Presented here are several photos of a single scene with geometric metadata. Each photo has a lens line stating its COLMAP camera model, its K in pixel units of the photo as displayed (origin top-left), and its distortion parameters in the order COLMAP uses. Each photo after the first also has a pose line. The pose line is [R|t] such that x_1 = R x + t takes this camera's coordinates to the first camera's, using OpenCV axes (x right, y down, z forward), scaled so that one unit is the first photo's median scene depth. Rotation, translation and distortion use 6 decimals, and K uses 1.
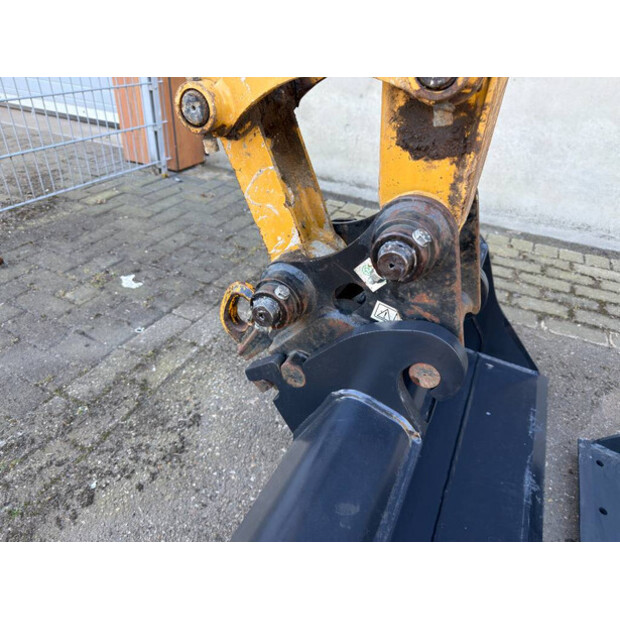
lens RADIAL K [[444.9, 0, 316.0], [0, 444.9, 314.4], [0, 0, 1]] dist [0.028631, -0.042439]
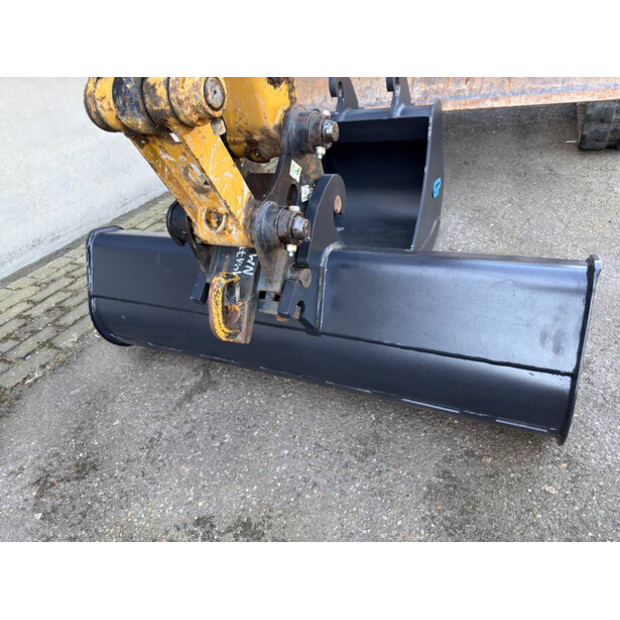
lens RADIAL K [[444.9, 0, 309.2], [0, 444.9, 311.7], [0, 0, 1]] dist [0.028631, -0.042439]
pose [[-0.004320, -0.578520, 0.815657, -1.131352], [0.670470, 0.603491, 0.431588, -0.345301], [-0.741924, 0.548738, 0.385273, 0.528733]]
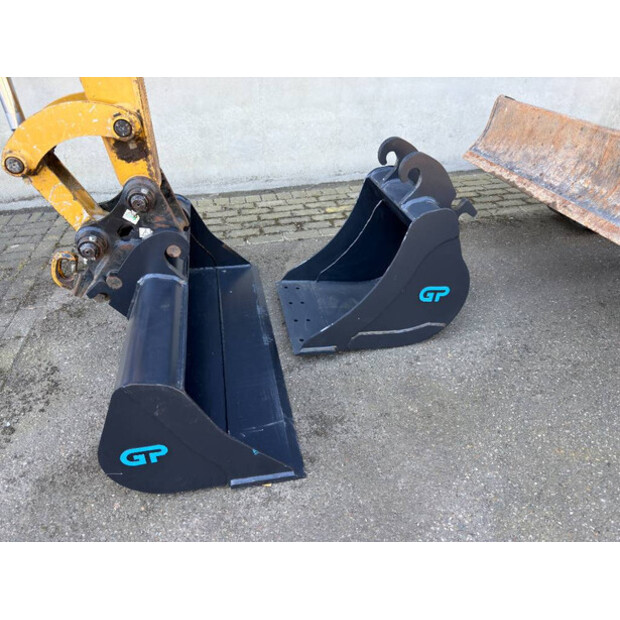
lens RADIAL K [[444.9, 0, 317.1], [0, 444.9, 318.8], [0, 0, 1]] dist [0.028631, -0.042439]
pose [[0.794336, -0.402089, 0.455362, -0.294212], [0.388734, 0.912470, 0.127610, 0.368659], [-0.466815, 0.075650, 0.881113, -1.111775]]
